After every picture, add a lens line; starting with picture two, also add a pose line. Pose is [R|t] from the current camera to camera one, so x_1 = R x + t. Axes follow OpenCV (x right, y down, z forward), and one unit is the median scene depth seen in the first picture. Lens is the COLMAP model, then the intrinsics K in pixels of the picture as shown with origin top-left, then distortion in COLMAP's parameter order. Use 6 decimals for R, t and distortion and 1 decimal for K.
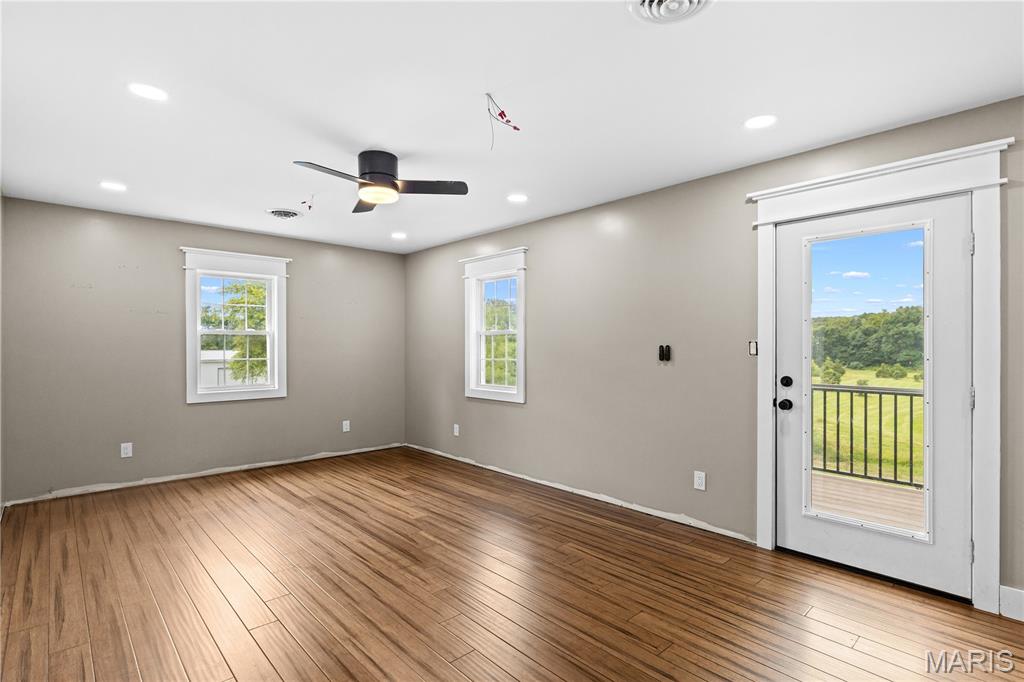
lens RADIAL K [[479.9, 0, 517.0], [0, 479.9, 342.1], [0, 0, 1]] dist [0.000034, -0.000530]
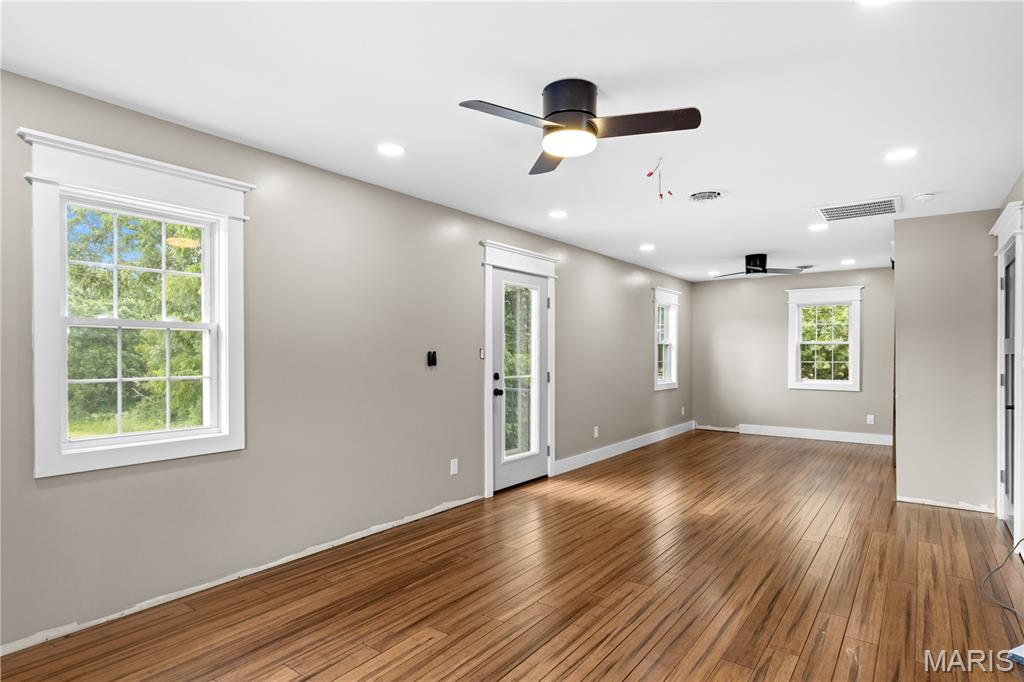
lens RADIAL K [[537.8, 0, 508.2], [0, 537.8, 345.7], [0, 0, 1]] dist [-0.005681, -0.002355]
pose [[-0.143726, 0.010643, 0.989560, -0.935858], [-0.012827, 0.999838, -0.012616, 0.007959], [-0.989534, -0.014507, -0.143566, 1.059057]]
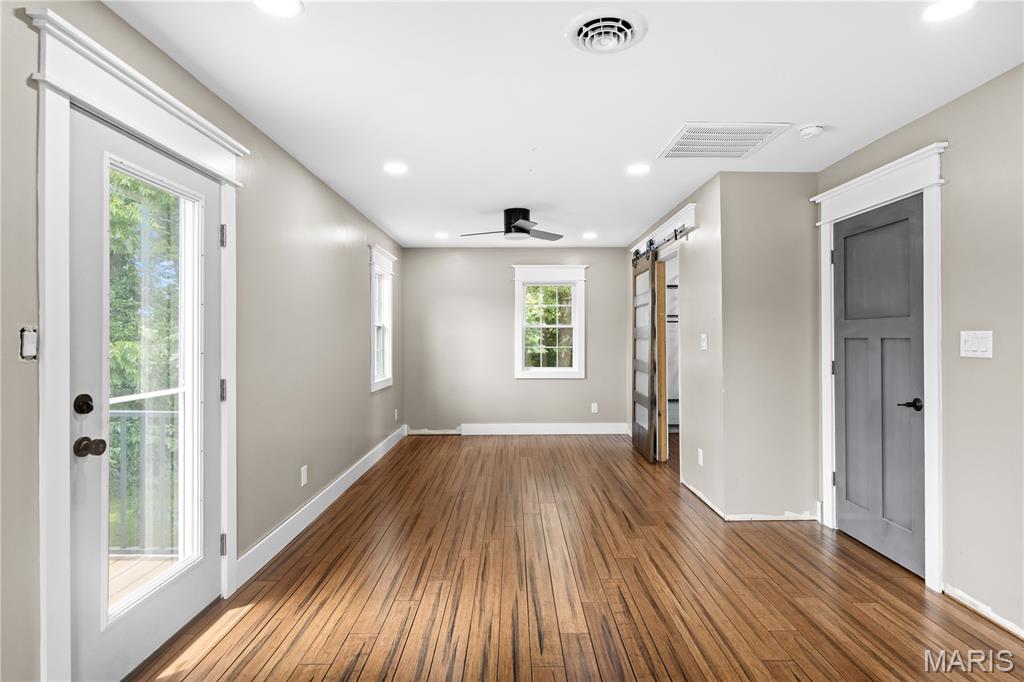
lens RADIAL K [[537.8, 0, 519.7], [0, 537.8, 335.4], [0, 0, 1]] dist [-0.005681, -0.002355]
pose [[-0.721754, 0.002933, 0.692143, -0.185853], [-0.005893, 0.999929, -0.010381, 0.006967], [-0.692124, -0.011571, -0.721686, 0.966539]]
